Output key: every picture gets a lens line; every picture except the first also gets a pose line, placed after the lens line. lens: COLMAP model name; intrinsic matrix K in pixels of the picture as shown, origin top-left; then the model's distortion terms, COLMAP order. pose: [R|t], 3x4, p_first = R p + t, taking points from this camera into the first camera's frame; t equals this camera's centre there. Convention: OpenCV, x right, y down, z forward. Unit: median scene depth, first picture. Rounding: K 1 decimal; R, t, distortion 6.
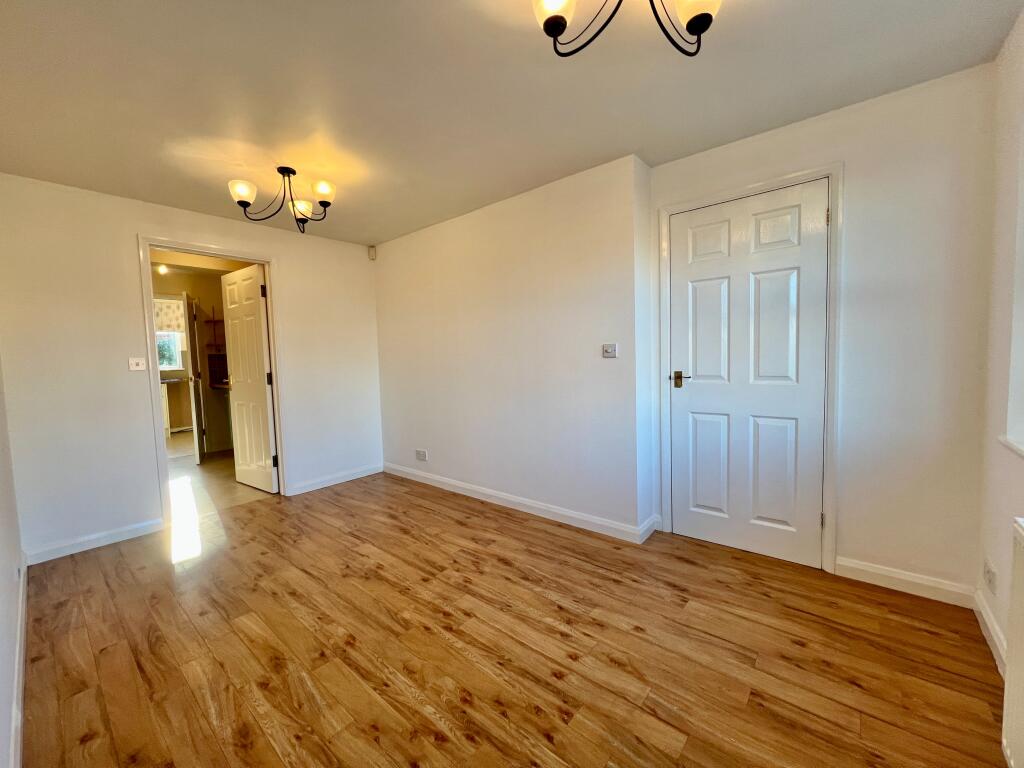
lens RADIAL K [[408.8, 0, 513.8], [0, 408.8, 382.5], [0, 0, 1]] dist [0.000365, 0.000253]
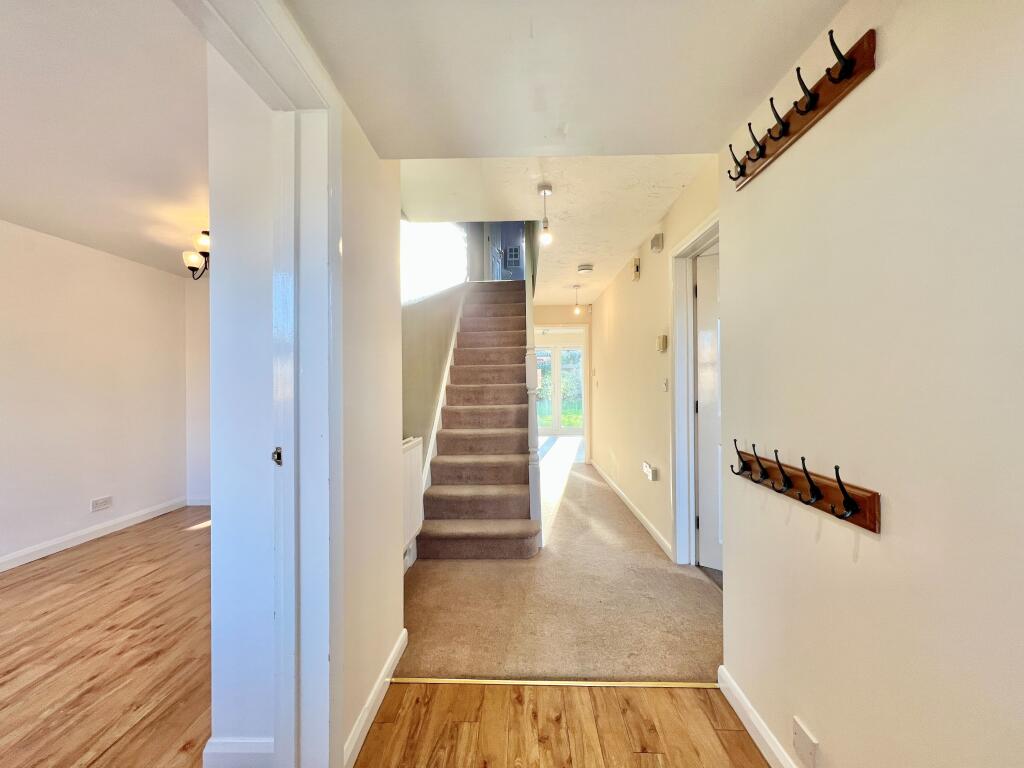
lens RADIAL K [[408.8, 0, 515.7], [0, 408.8, 383.7], [0, 0, 1]] dist [0.000365, 0.000253]
pose [[0.628875, 0.028455, -0.776986, 1.136081], [-0.070326, 0.997316, -0.020396, -0.133568], [0.774320, 0.067469, 0.629188, 1.132301]]
